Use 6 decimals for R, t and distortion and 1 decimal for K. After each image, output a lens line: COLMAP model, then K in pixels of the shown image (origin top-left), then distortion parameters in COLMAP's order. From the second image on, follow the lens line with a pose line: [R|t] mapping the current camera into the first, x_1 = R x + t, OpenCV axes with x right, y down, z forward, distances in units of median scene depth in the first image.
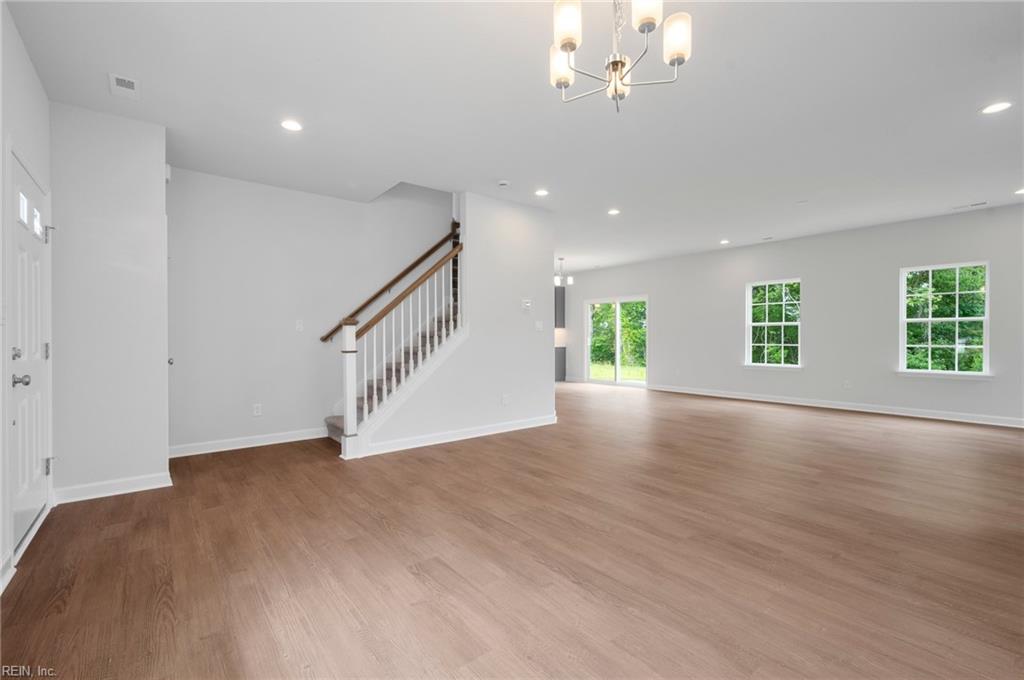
lens RADIAL K [[454.1, 0, 502.5], [0, 454.1, 335.0], [0, 0, 1]] dist [-0.002626, 0.000624]
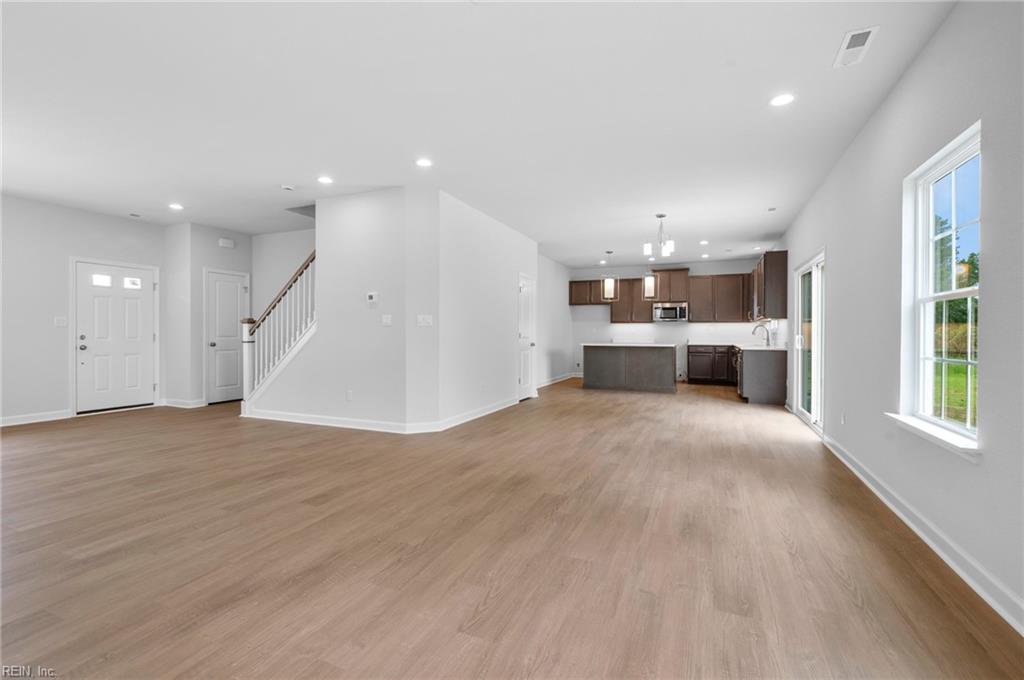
lens RADIAL K [[454.1, 0, 516.9], [0, 454.1, 335.4], [0, 0, 1]] dist [-0.002626, 0.000624]
pose [[0.493174, 0.011375, -0.869857, 1.749025], [0.005016, 0.999861, 0.015919, -0.003541], [0.869916, -0.012214, 0.493048, 1.352832]]
